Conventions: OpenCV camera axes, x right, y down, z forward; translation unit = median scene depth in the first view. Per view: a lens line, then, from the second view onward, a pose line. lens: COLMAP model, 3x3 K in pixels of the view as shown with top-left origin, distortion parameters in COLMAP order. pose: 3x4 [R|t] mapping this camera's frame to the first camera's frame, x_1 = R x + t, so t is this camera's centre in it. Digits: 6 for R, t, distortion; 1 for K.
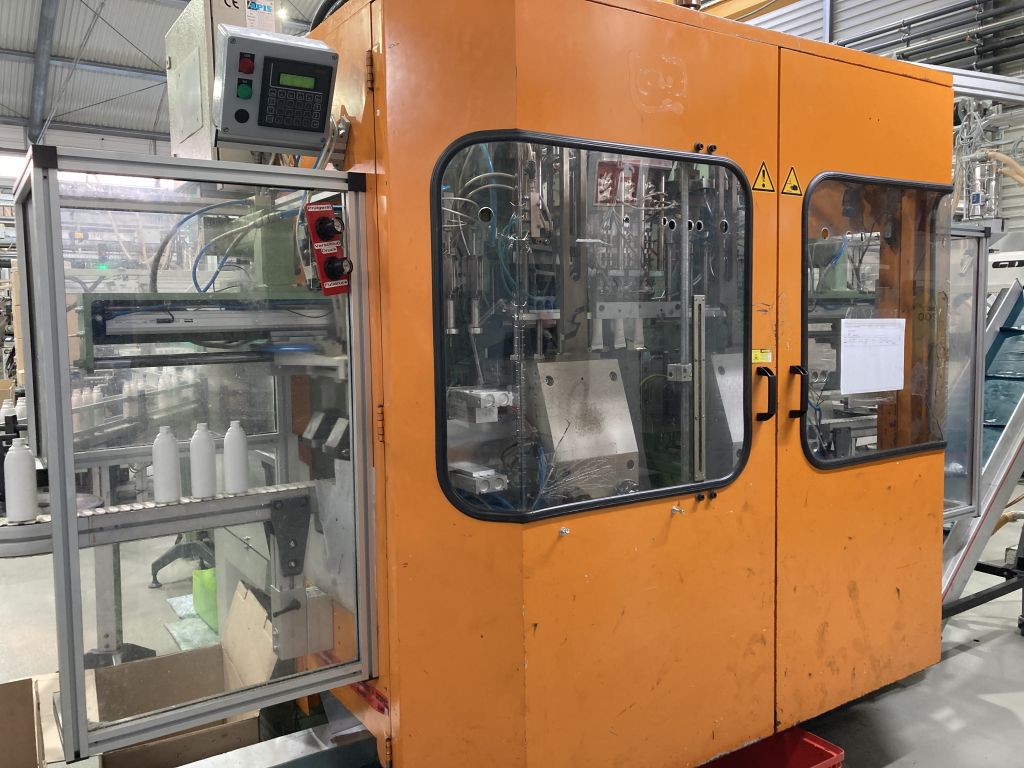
lens RADIAL K [[848.1, 0, 512.0], [0, 848.1, 384.0], [0, 0, 1]] dist [0.008244, 0.000821]
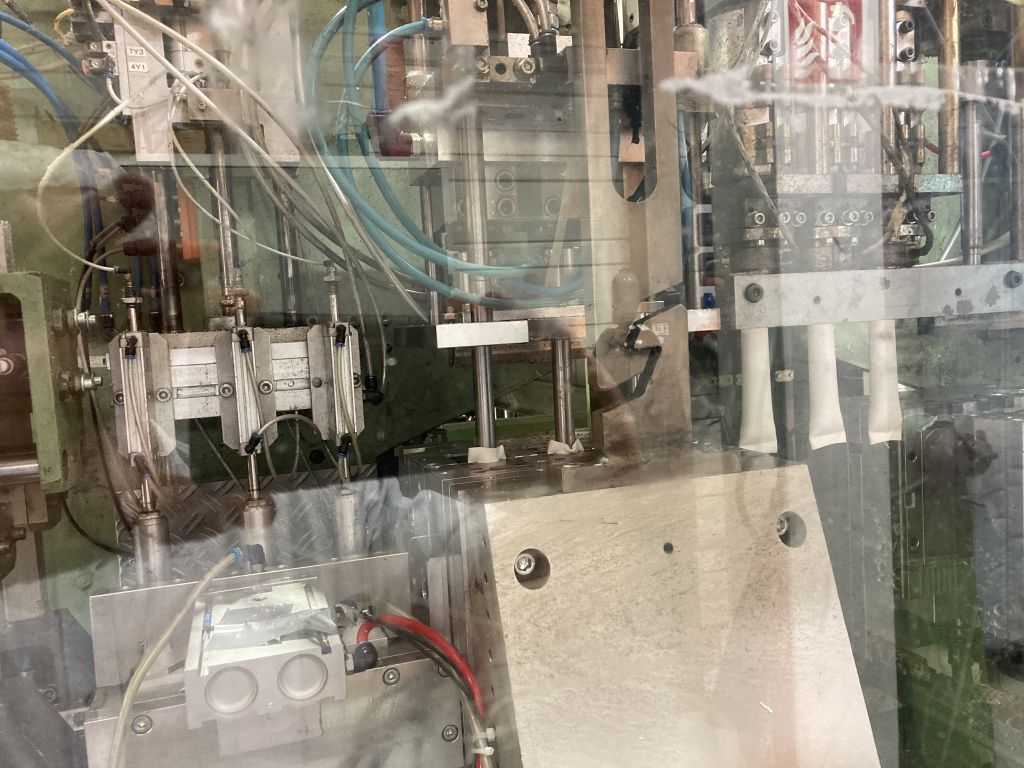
lens RADIAL K [[848.1, 0, 512.0], [0, 848.1, 384.0], [0, 0, 1]] dist [0.008244, 0.000821]
pose [[0.967965, -0.014721, -0.250654, 0.087011], [0.017857, 0.999788, 0.010241, -0.054587], [0.250450, -0.014389, 0.968023, 0.603143]]
